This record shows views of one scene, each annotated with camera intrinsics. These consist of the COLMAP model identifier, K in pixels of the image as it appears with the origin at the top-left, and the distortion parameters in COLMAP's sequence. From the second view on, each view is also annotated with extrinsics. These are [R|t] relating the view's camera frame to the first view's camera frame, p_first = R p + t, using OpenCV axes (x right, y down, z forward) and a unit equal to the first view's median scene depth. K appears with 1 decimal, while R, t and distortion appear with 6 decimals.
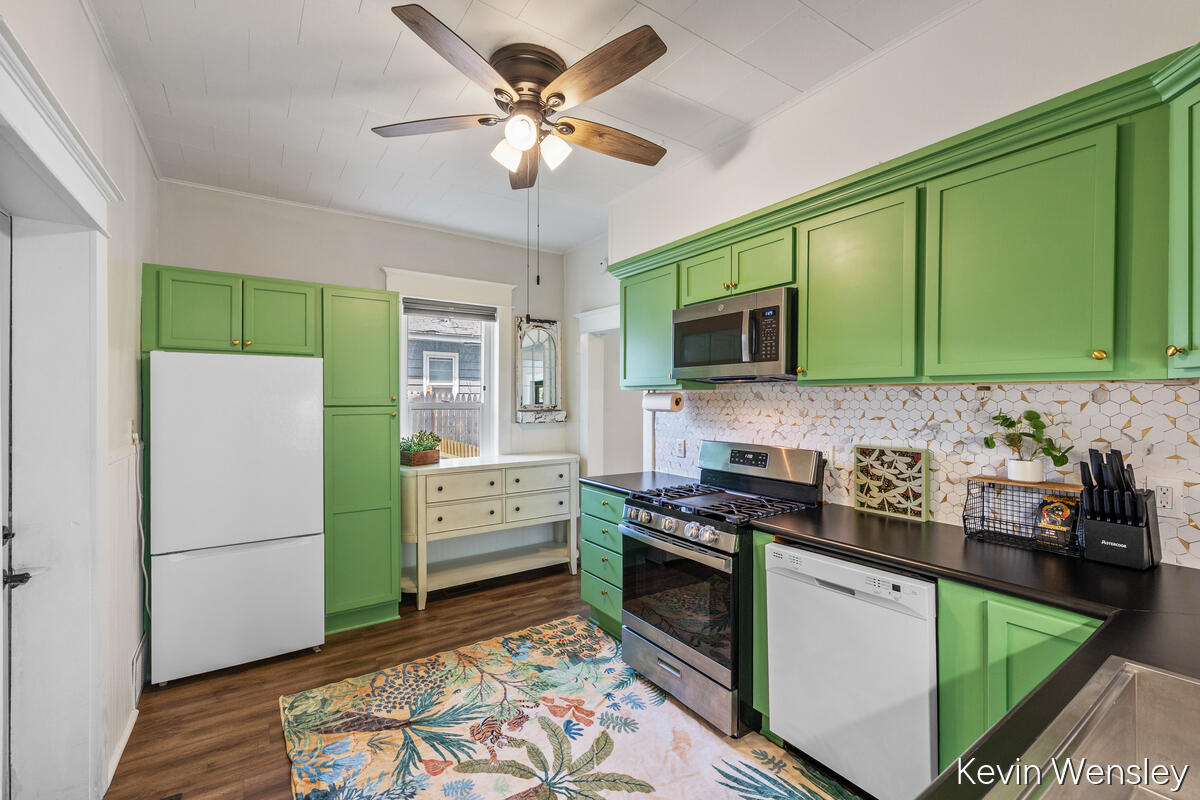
lens RADIAL K [[512.5, 0, 595.0], [0, 512.5, 404.7], [0, 0, 1]] dist [0.000594, 0.000025]
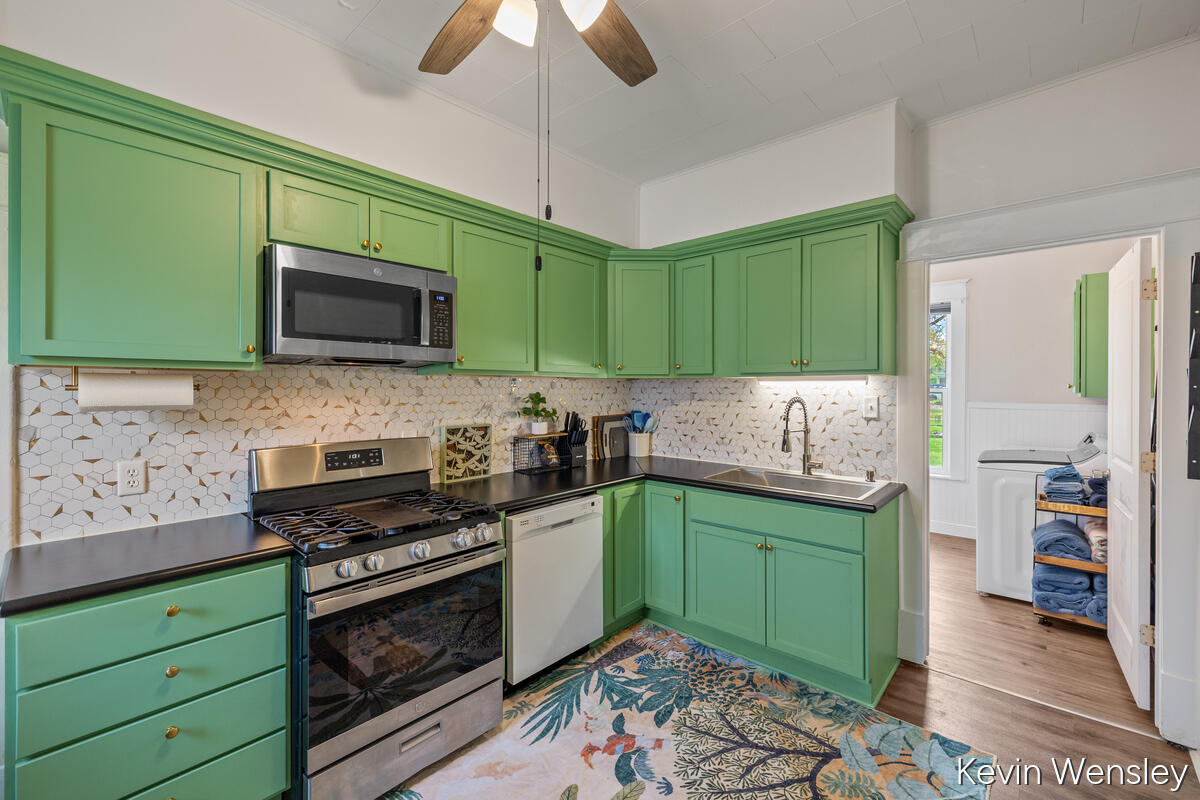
lens RADIAL K [[507.9, 0, 601.1], [0, 507.9, 389.8], [0, 0, 1]] dist [0.001258, 0.000072]
pose [[-0.246420, -0.009166, 0.969120, -0.697429], [0.006206, 0.999920, 0.011035, -0.014264], [-0.969143, 0.008733, -0.246344, 0.983556]]
